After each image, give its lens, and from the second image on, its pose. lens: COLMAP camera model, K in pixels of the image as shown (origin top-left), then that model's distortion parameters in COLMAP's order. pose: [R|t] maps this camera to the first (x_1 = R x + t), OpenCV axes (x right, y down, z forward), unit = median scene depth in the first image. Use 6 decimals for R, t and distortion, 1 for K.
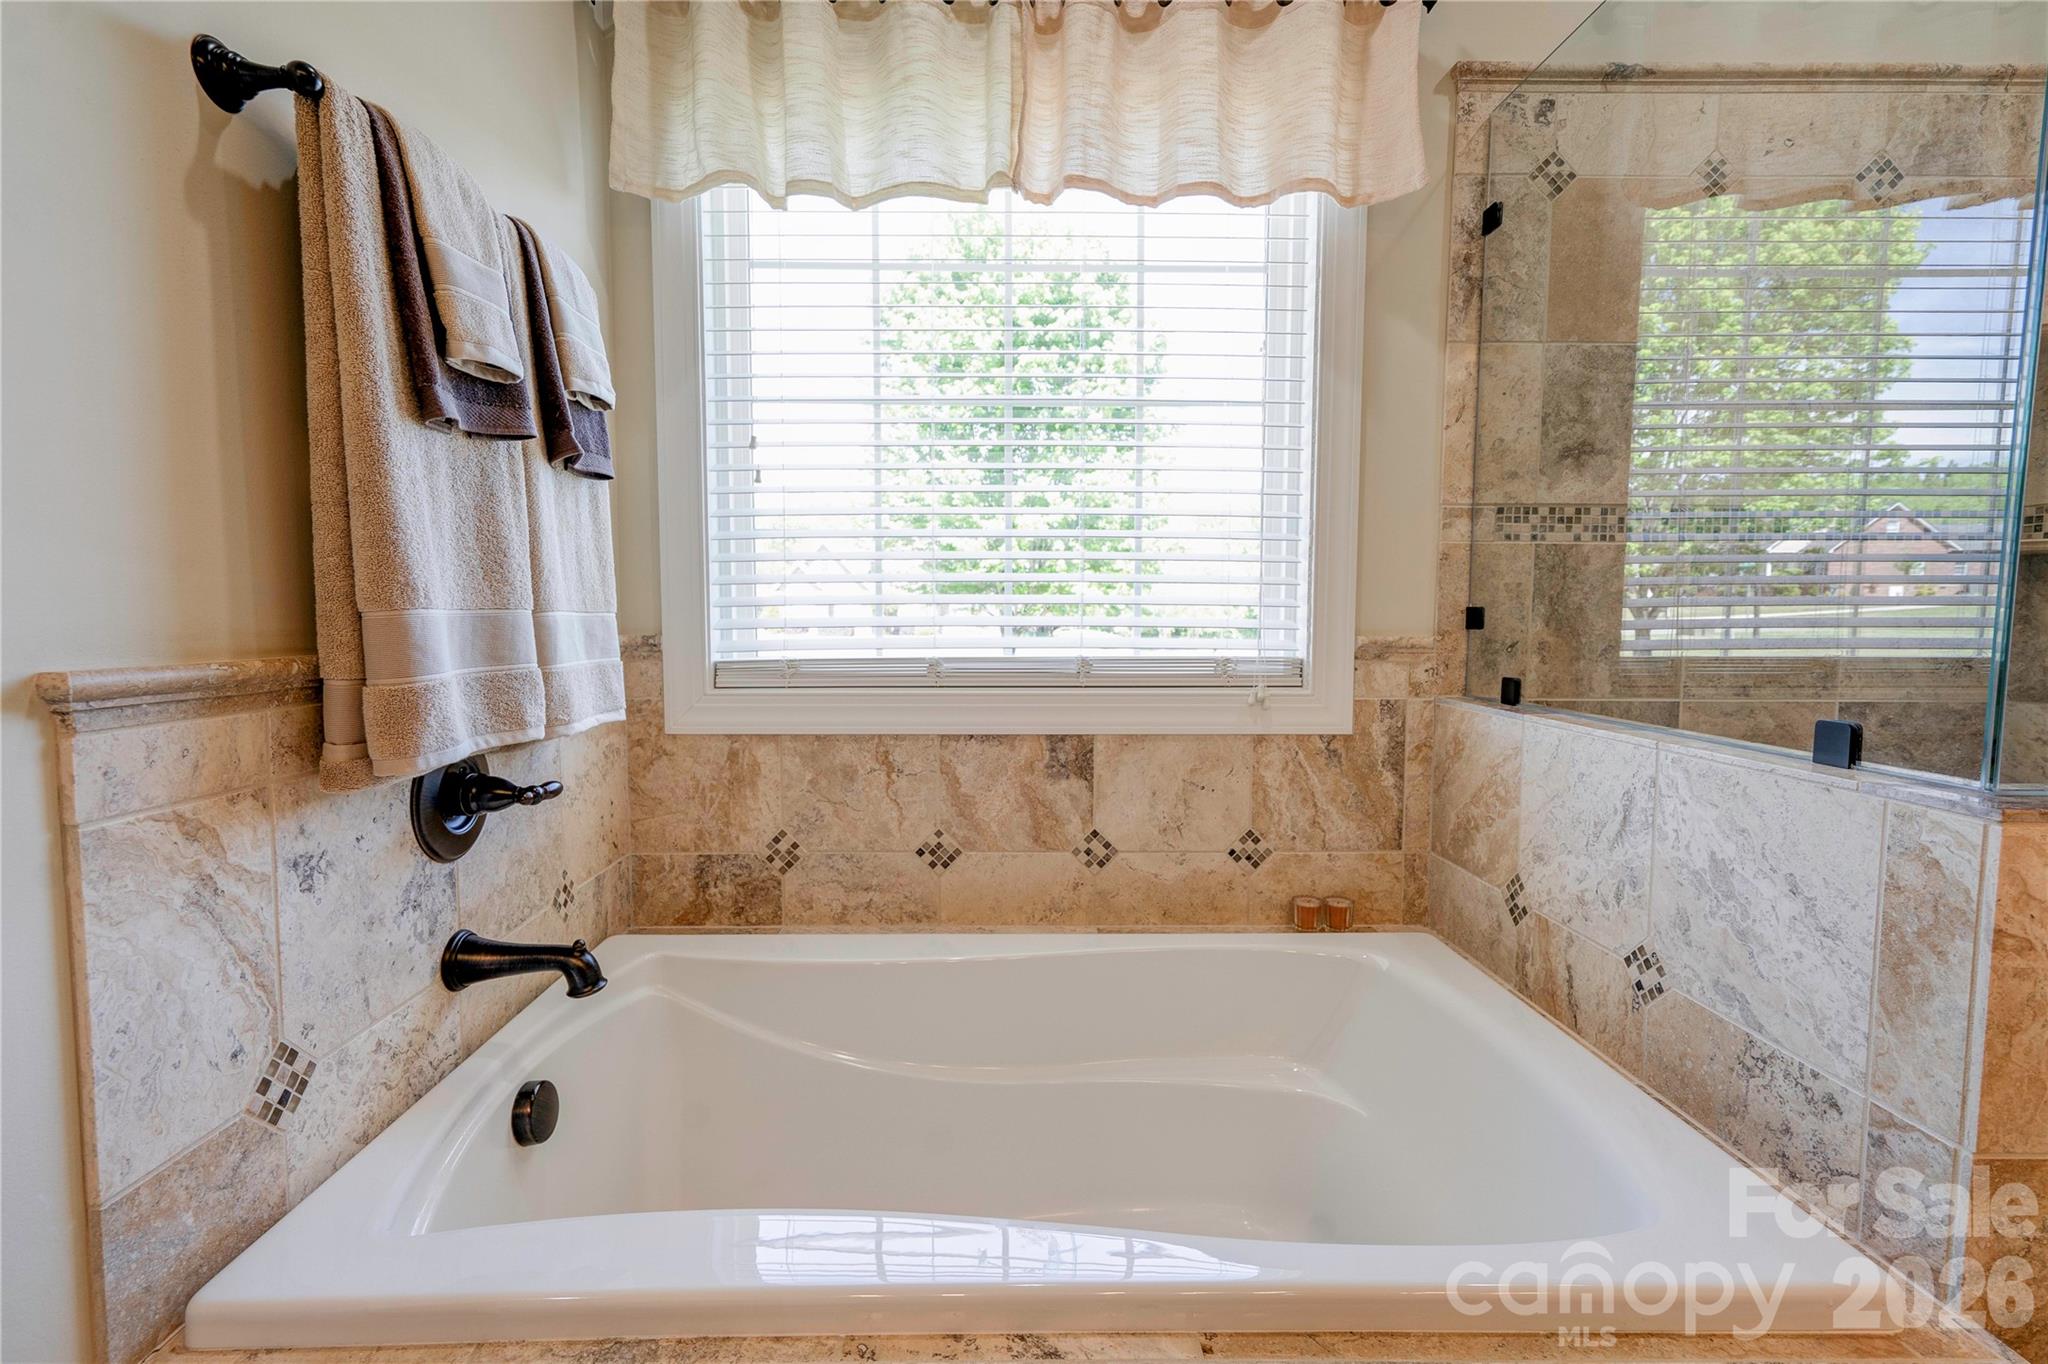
lens RADIAL K [[936.5, 0, 1020.6], [0, 936.5, 675.9], [0, 0, 1]] dist [0.010397, 0.005533]
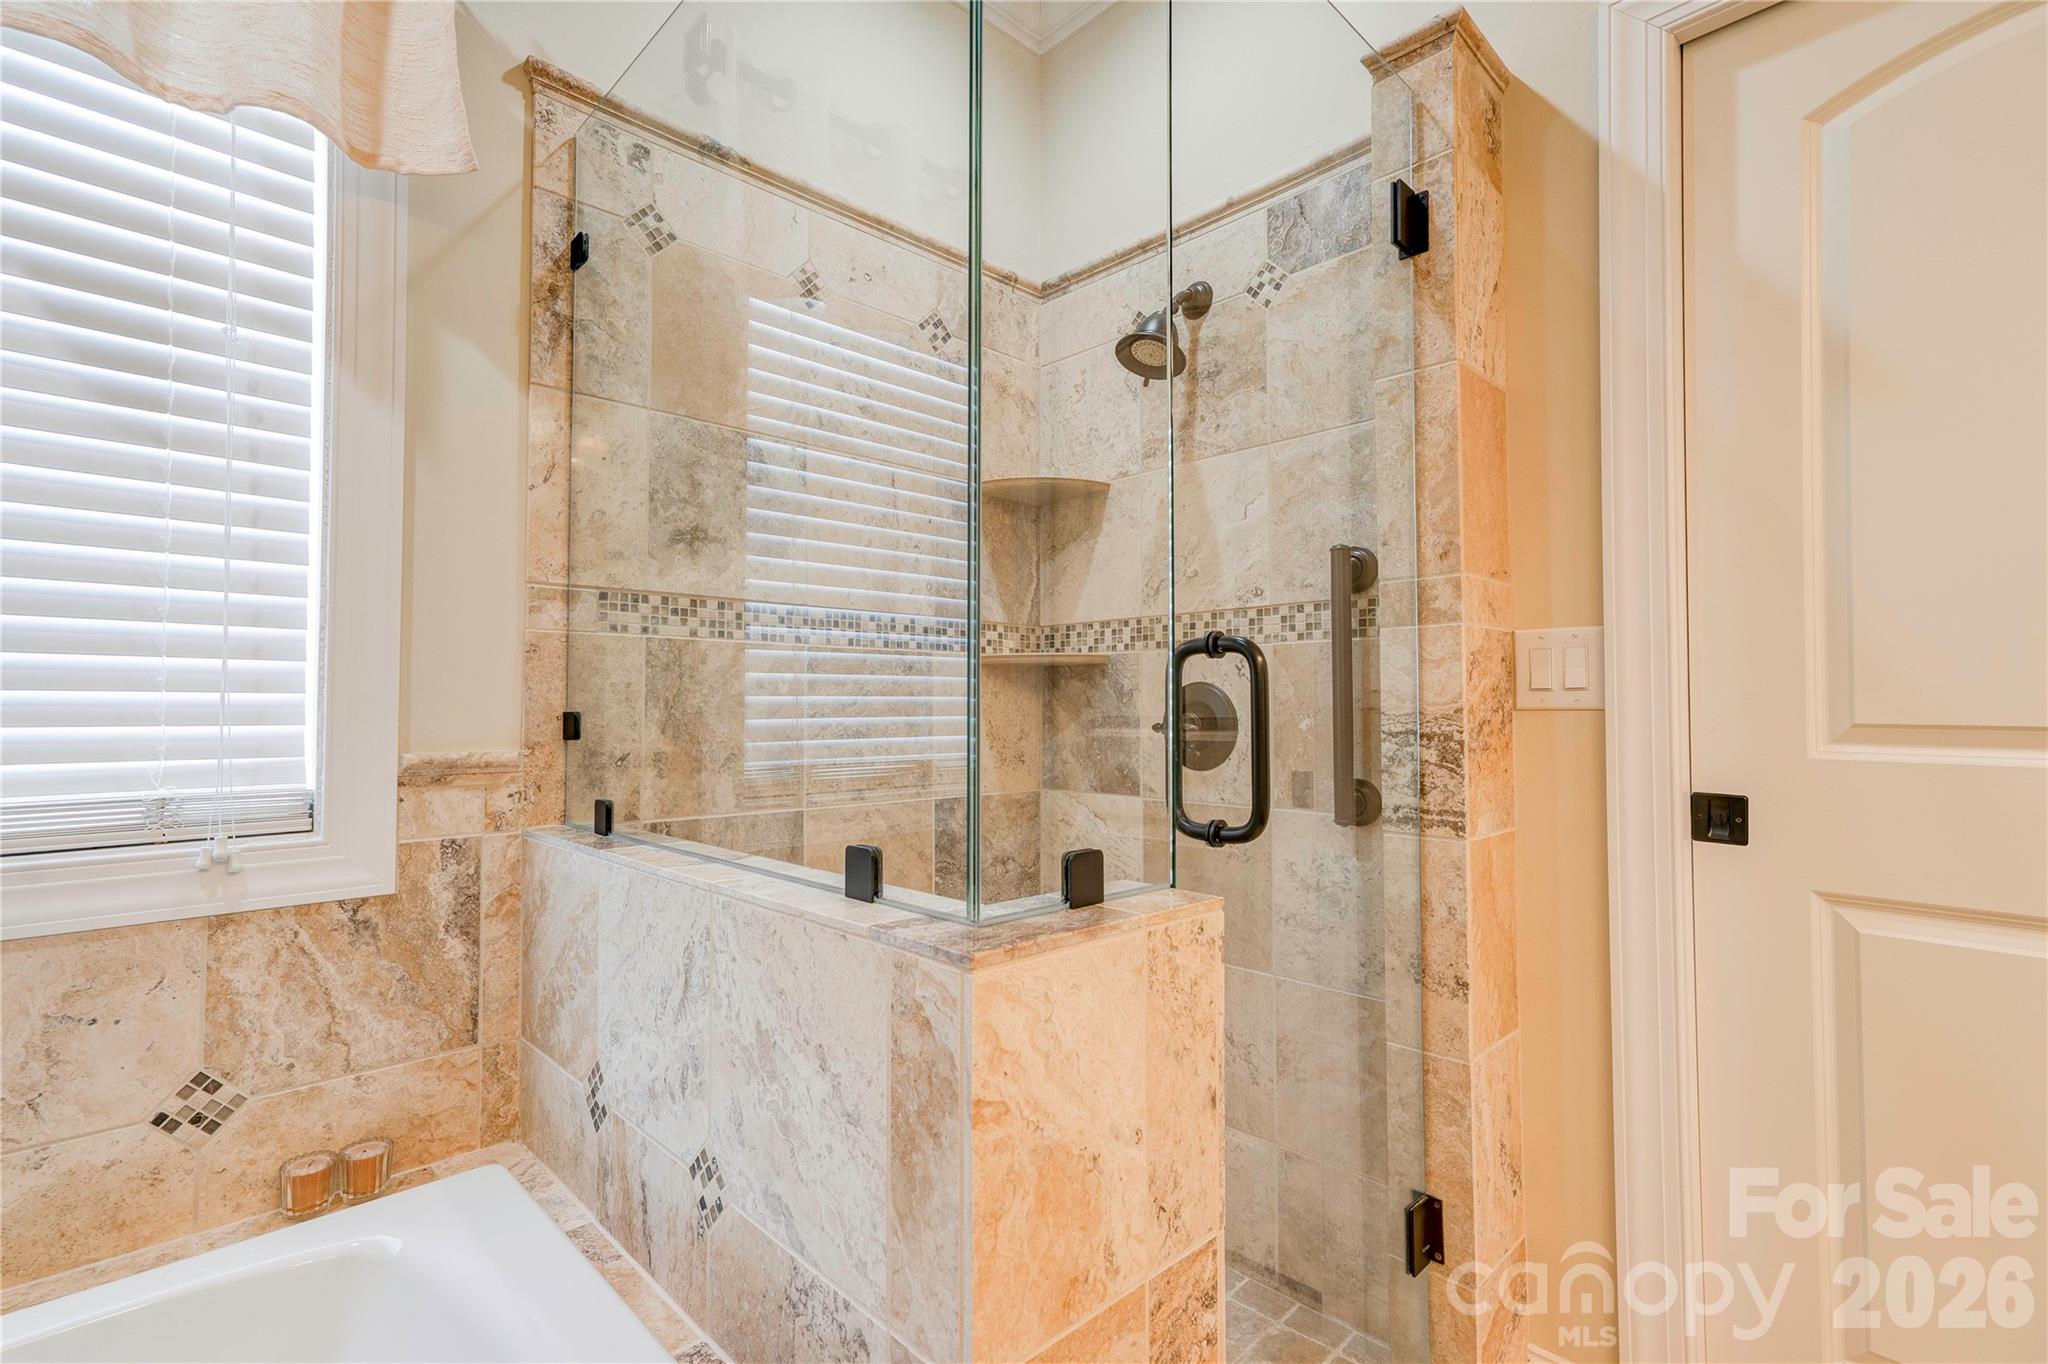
lens RADIAL K [[936.5, 0, 1020.6], [0, 936.5, 675.9], [0, 0, 1]] dist [0.010397, 0.005533]
pose [[0.737484, 0.019288, 0.675089, 0.226725], [0.053865, 0.994728, -0.087263, -0.013523], [-0.673213, 0.100719, 0.732557, 0.154753]]
